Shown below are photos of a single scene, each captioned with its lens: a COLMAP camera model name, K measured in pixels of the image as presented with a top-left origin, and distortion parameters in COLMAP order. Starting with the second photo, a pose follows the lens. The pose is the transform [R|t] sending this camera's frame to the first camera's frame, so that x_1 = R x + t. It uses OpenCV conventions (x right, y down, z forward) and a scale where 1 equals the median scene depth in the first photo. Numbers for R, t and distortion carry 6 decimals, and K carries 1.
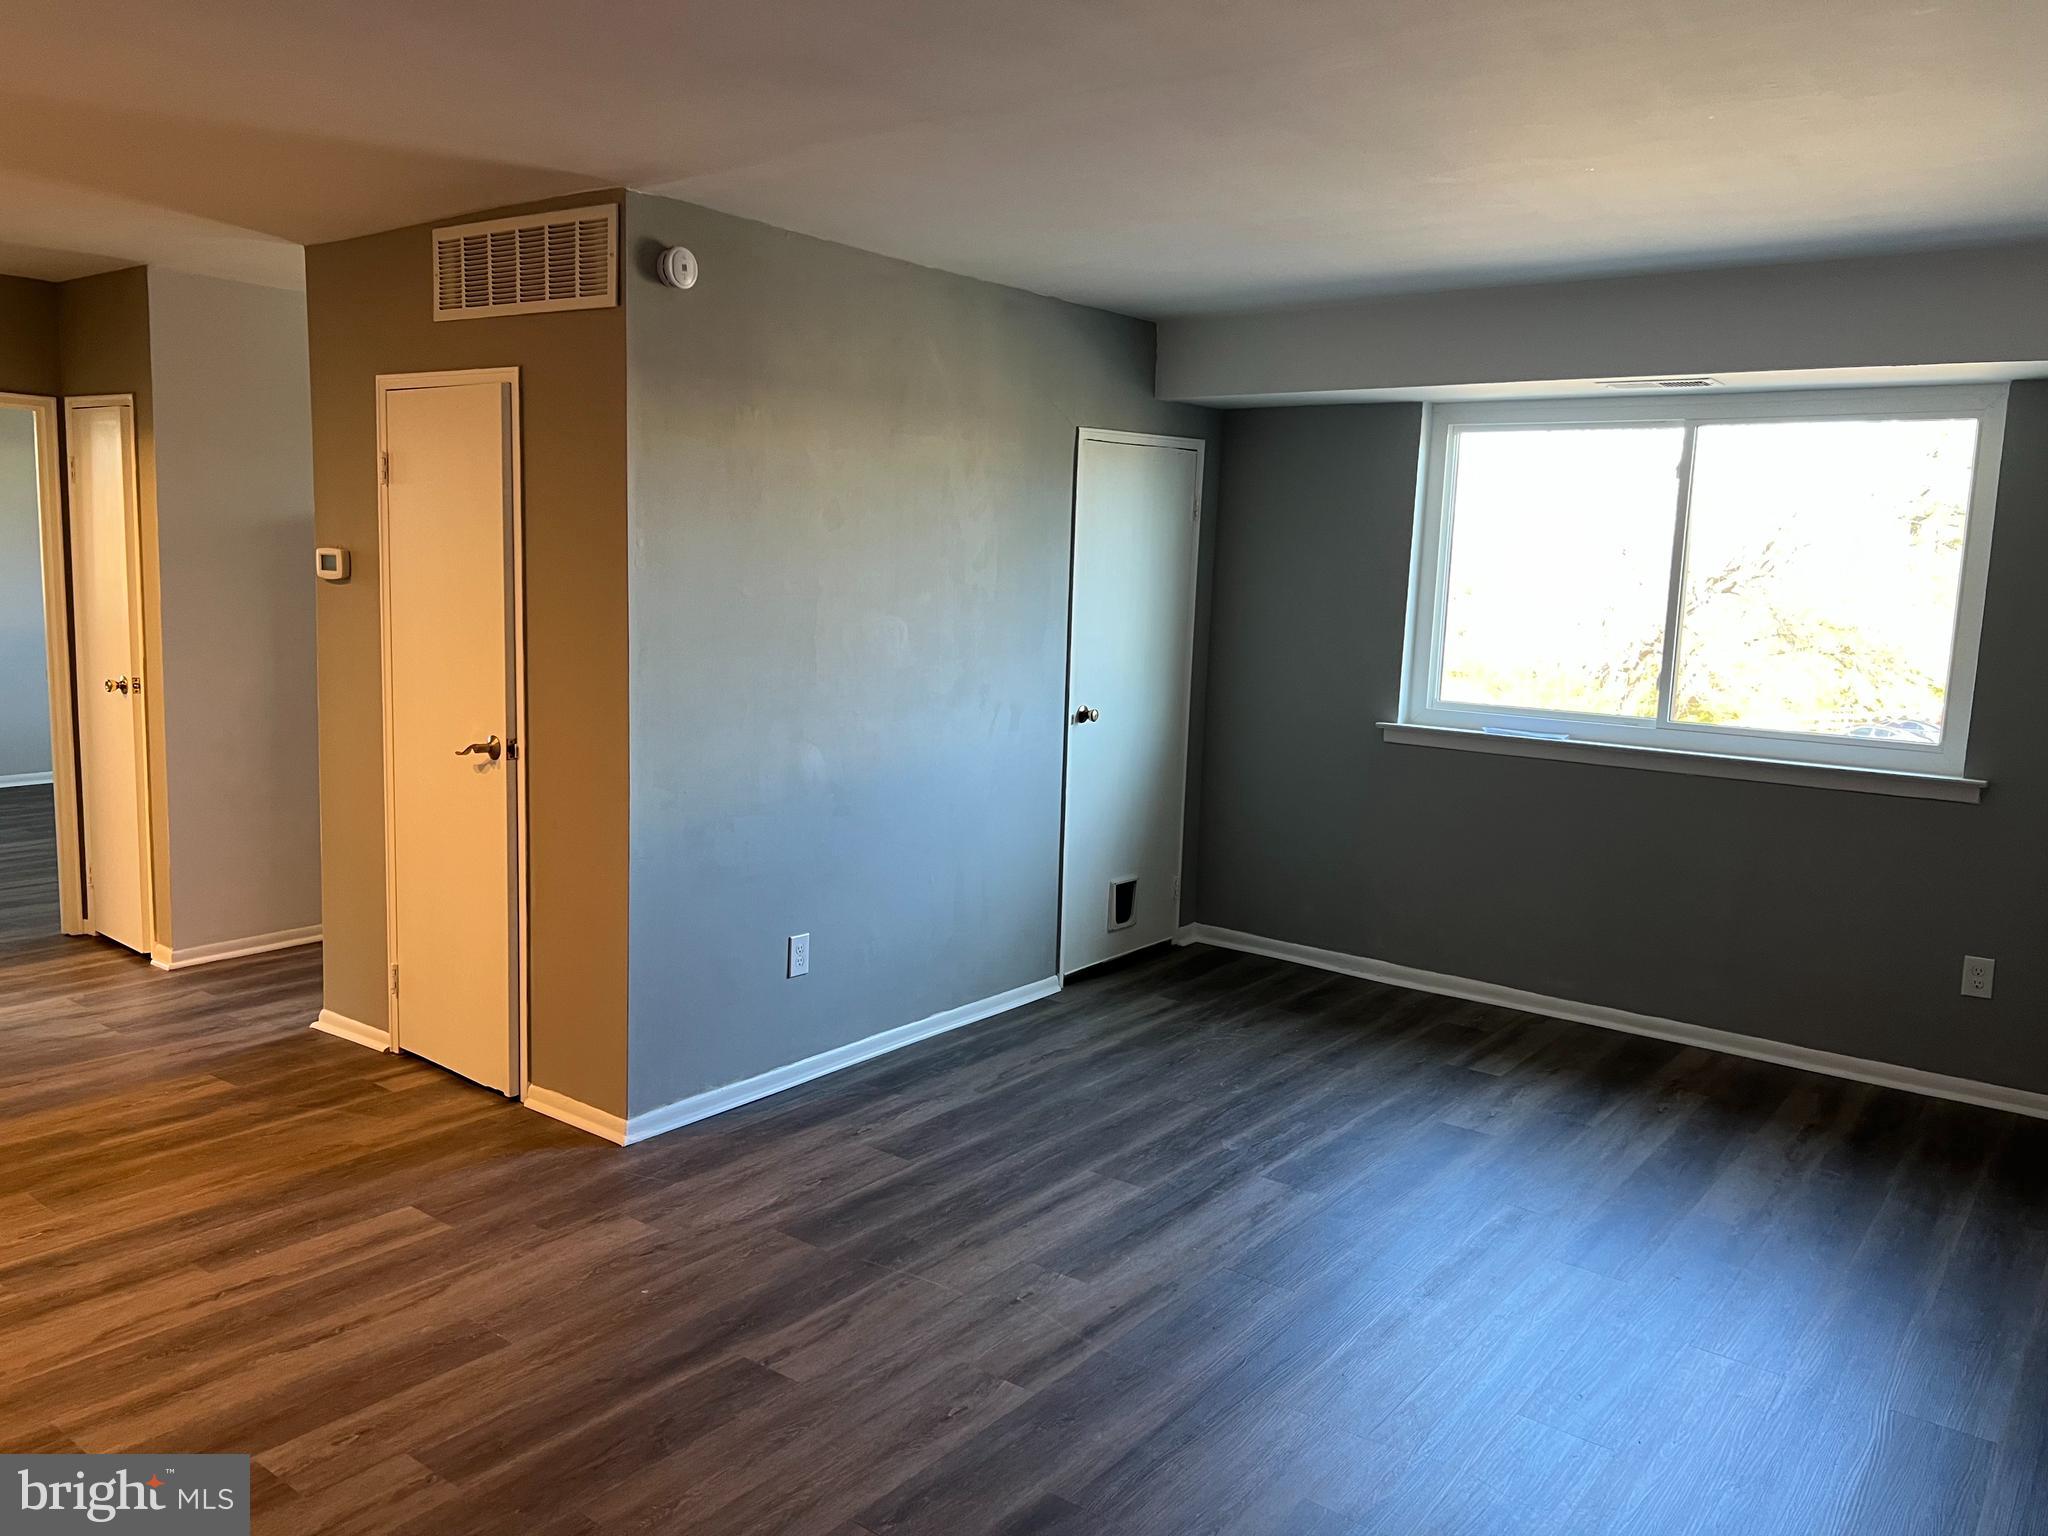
lens RADIAL K [[1542.7, 0, 1015.6], [0, 1542.7, 771.9], [0, 0, 1]] dist [0.040445, -0.017597]
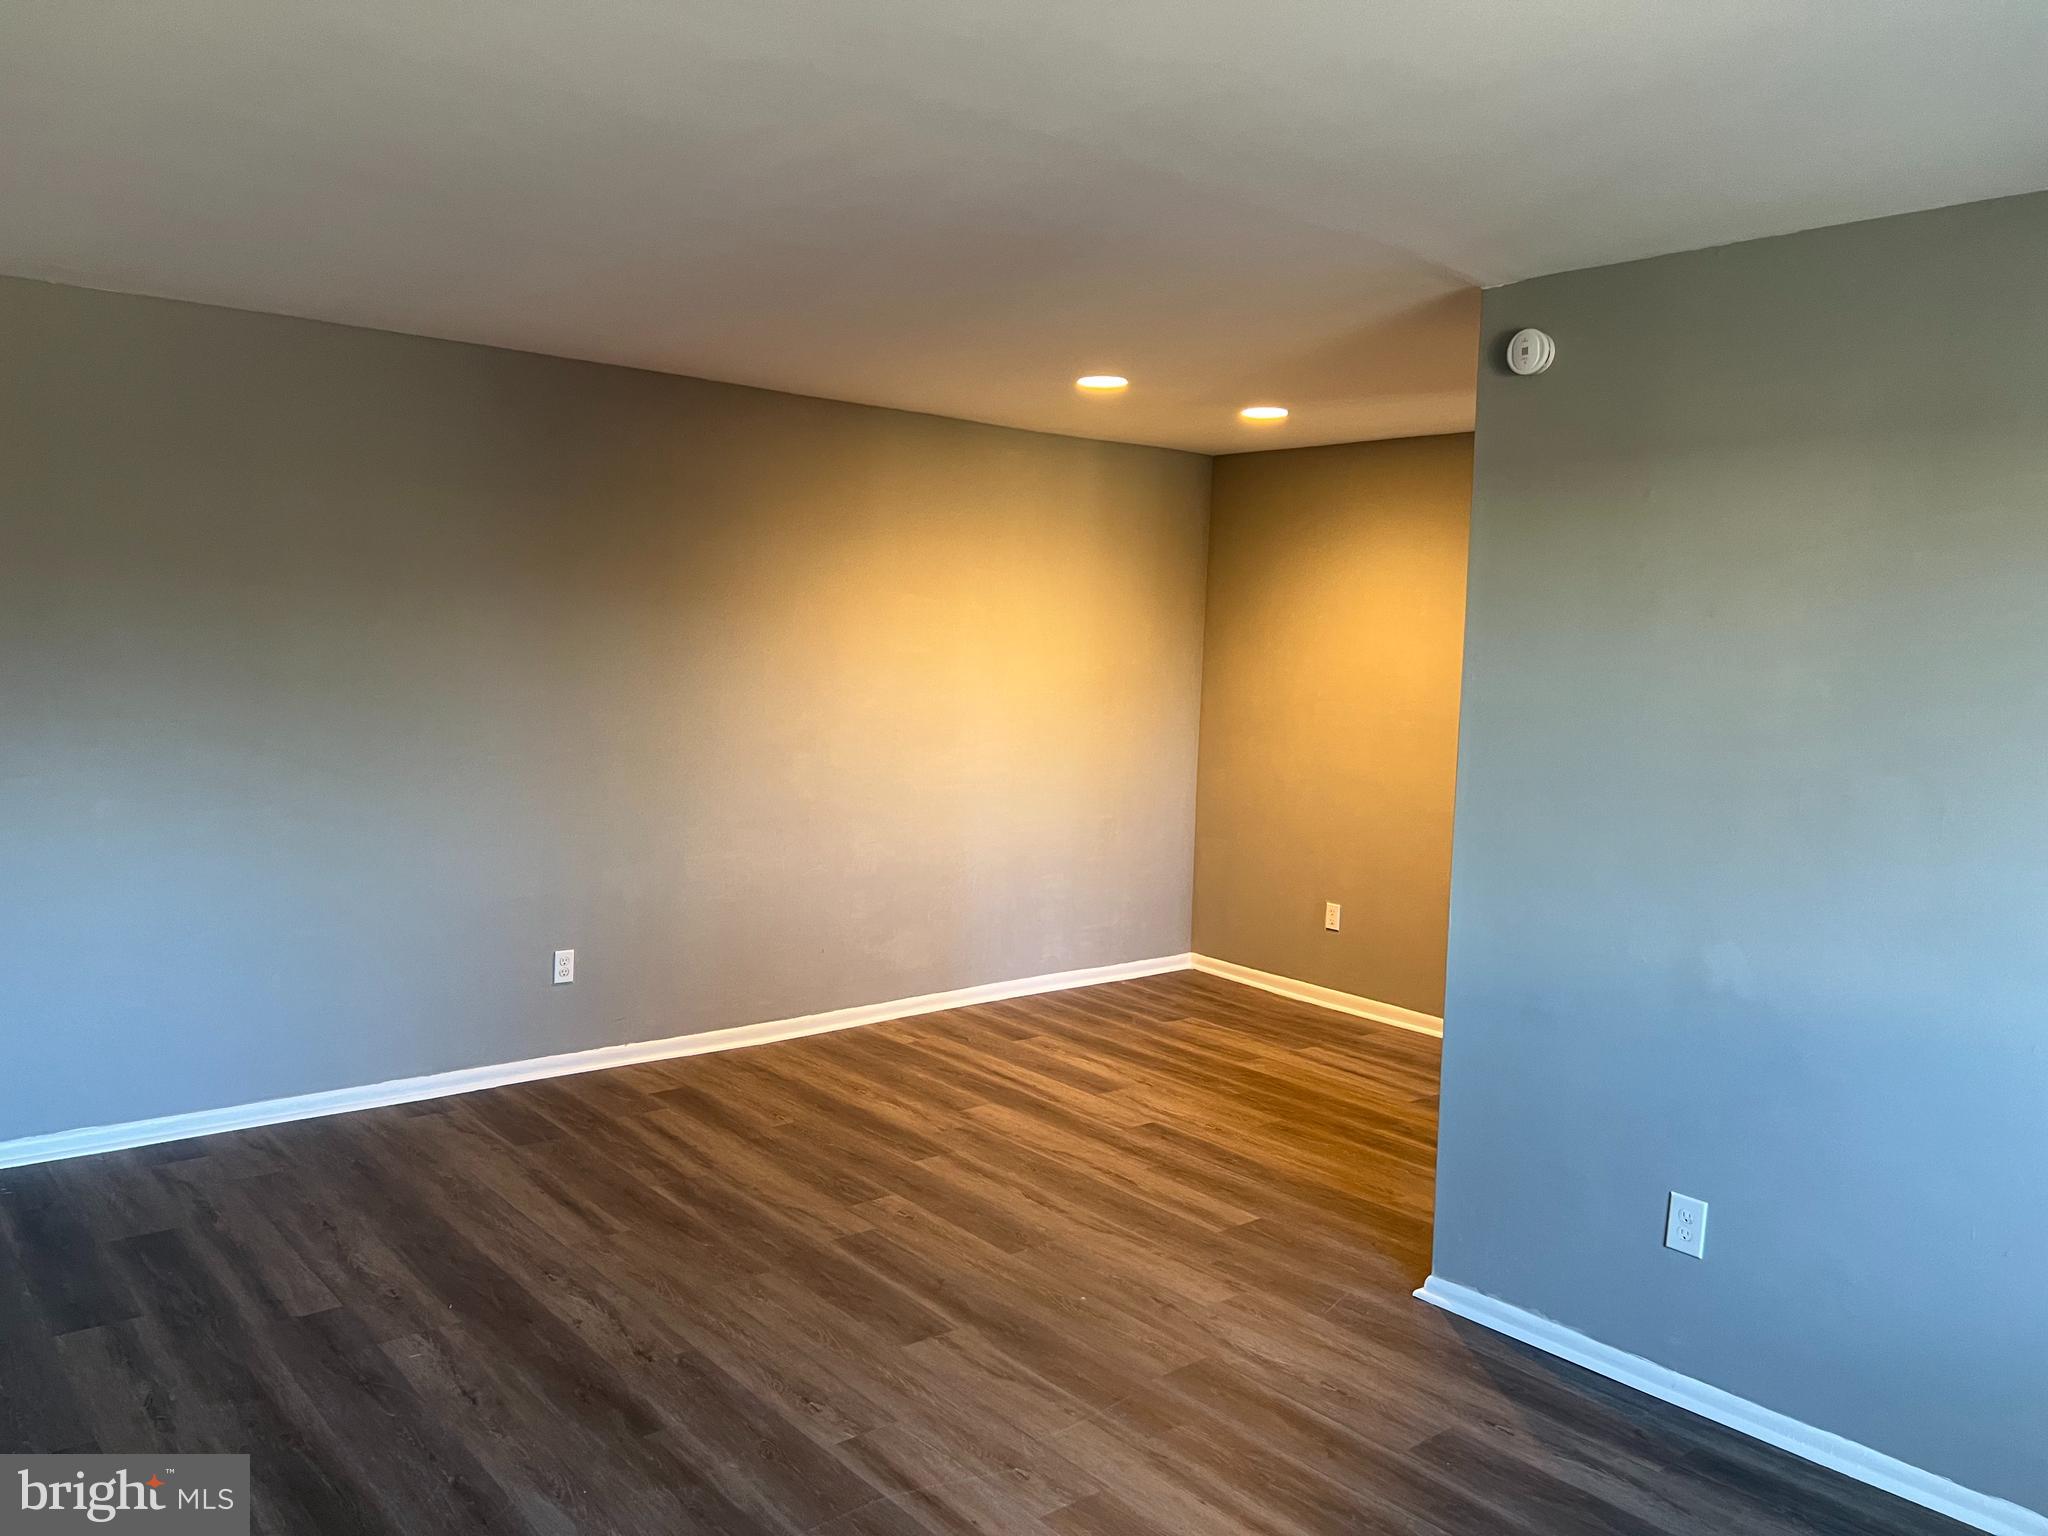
lens RADIAL K [[1542.7, 0, 1014.5], [0, 1542.7, 773.4], [0, 0, 1]] dist [0.040445, -0.017597]
pose [[-0.216533, 0.049505, -0.975019, 0.833286], [-0.172981, 0.980966, 0.088223, -0.130079], [0.960828, 0.187763, -0.203848, 1.074388]]
